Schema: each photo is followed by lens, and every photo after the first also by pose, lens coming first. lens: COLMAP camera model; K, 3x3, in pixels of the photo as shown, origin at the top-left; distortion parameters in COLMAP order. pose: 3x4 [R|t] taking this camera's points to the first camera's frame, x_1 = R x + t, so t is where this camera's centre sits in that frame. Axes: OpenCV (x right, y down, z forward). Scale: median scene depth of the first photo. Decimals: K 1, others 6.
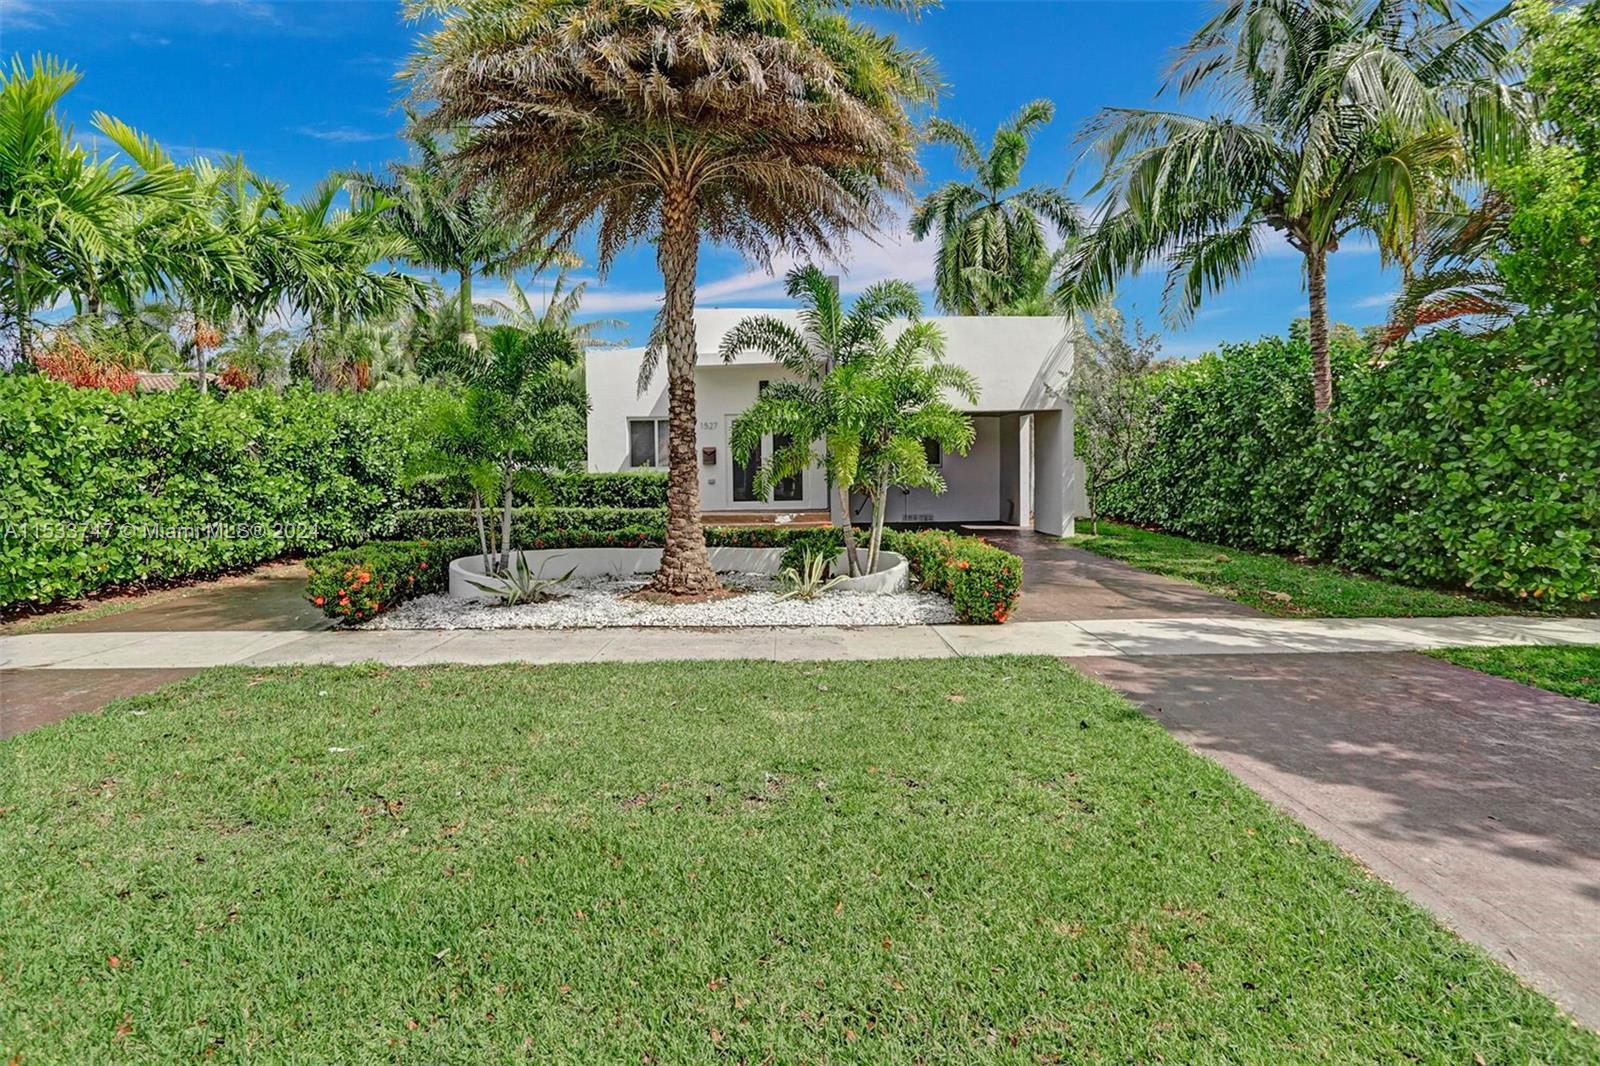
lens RADIAL K [[795.1, 0, 790.4], [0, 795.1, 505.3], [0, 0, 1]] dist [-0.024196, 0.001340]
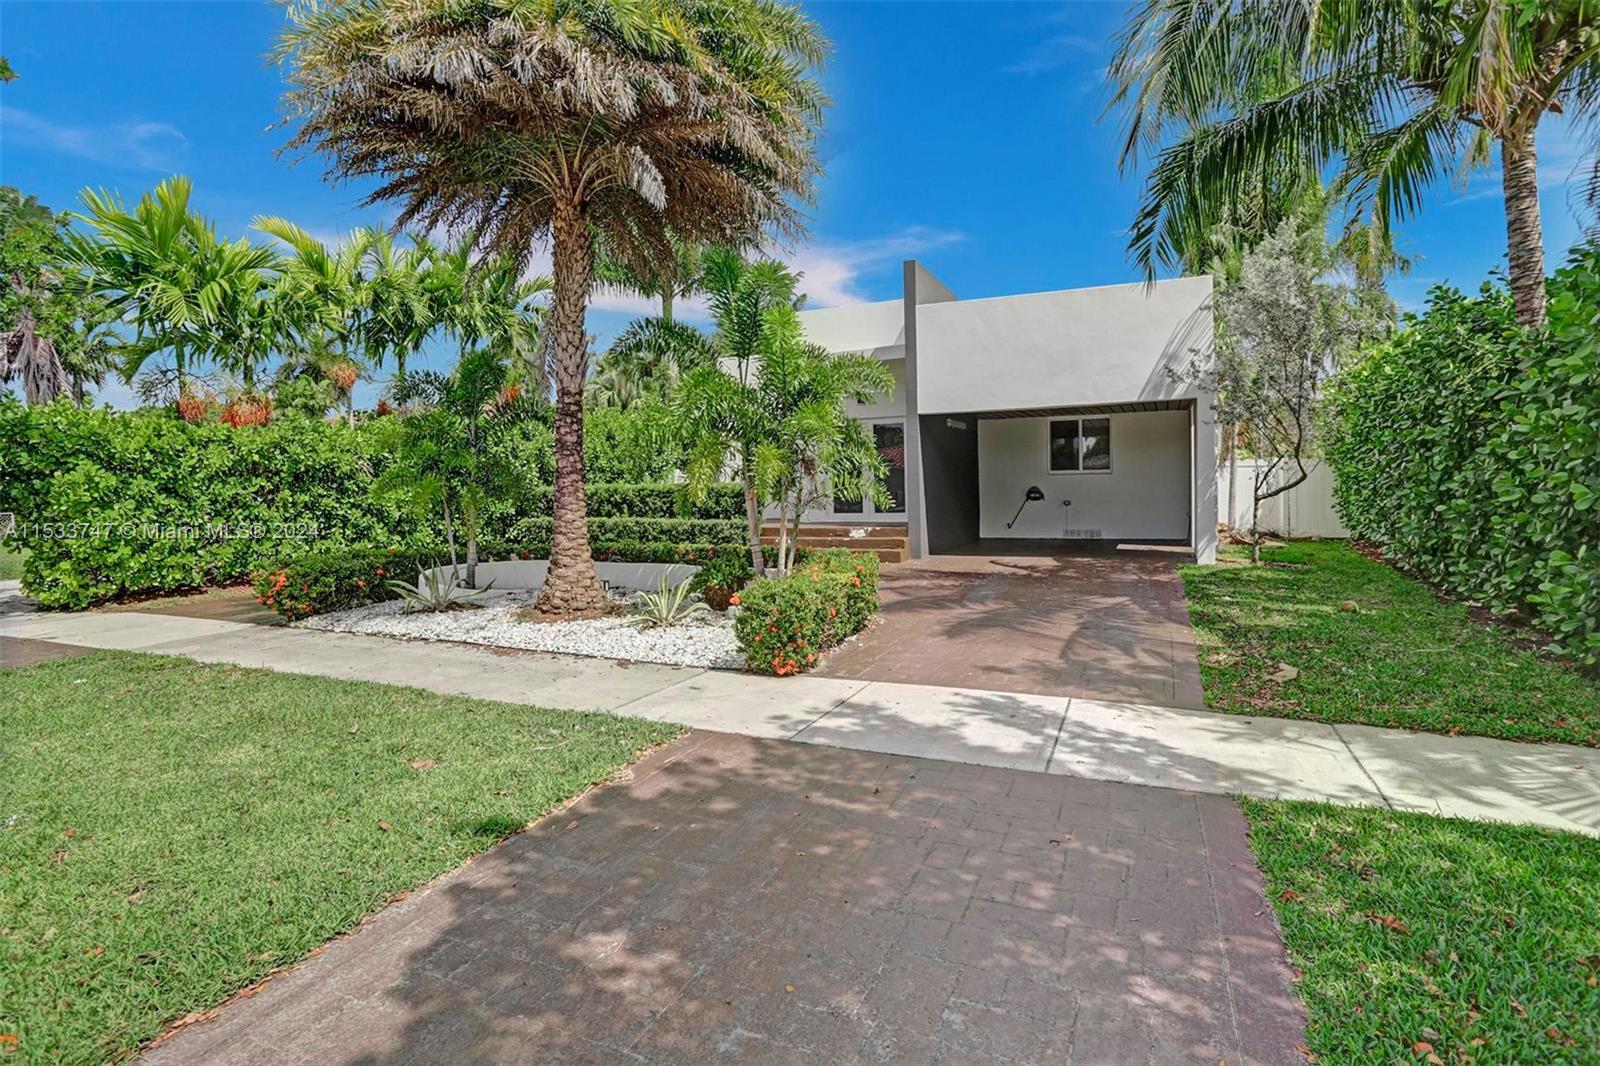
lens RADIAL K [[795.1, 0, 790.4], [0, 795.1, 505.3], [0, 0, 1]] dist [-0.024196, 0.001340]
pose [[0.905747, 0.004906, -0.423791, 0.422113], [-0.007707, 0.999958, -0.004897, -0.013264], [0.423749, 0.007702, 0.905747, 0.190668]]
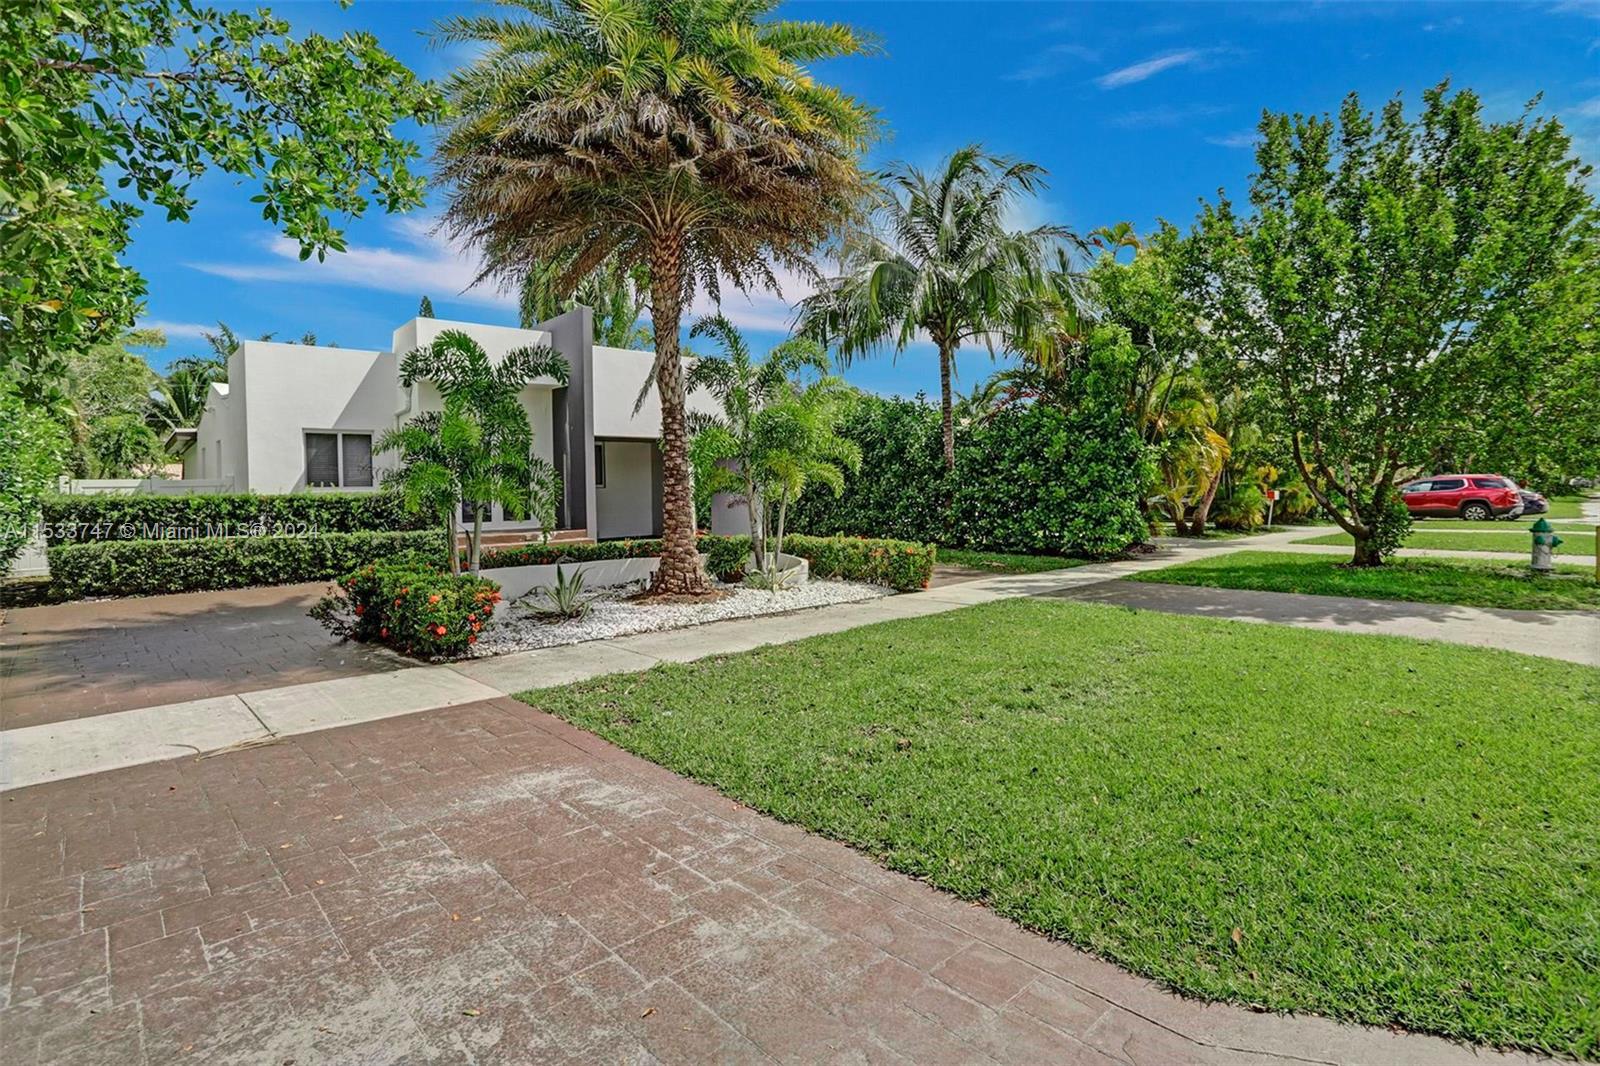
lens RADIAL K [[795.1, 0, 790.4], [0, 795.1, 505.3], [0, 0, 1]] dist [-0.024196, 0.001340]
pose [[0.747216, -0.014464, 0.664423, -0.617619], [0.034497, 0.999259, -0.017043, 0.006308], [-0.663685, 0.035656, 0.747162, 0.045199]]
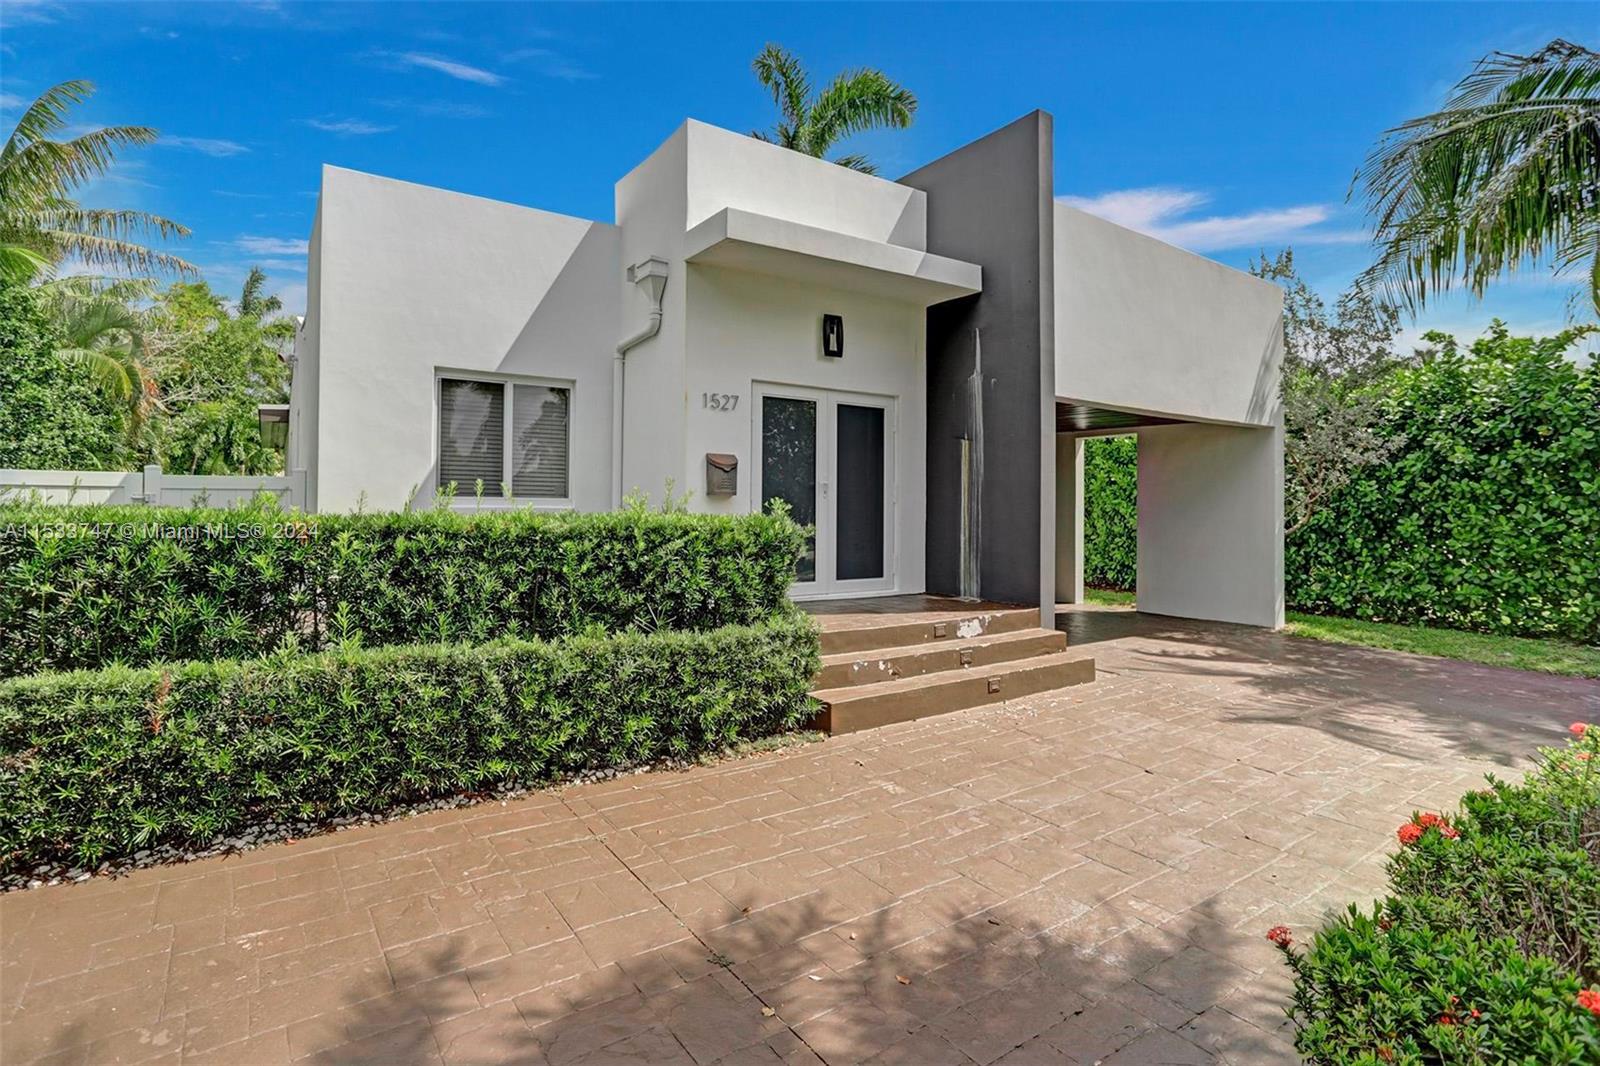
lens RADIAL K [[795.1, 0, 790.4], [0, 795.1, 505.3], [0, 0, 1]] dist [-0.024196, 0.001340]
pose [[0.828692, 0.024694, 0.559160, -0.453722], [0.002182, 0.998876, -0.047347, -0.039828], [-0.559701, 0.040456, 0.827707, 0.954939]]
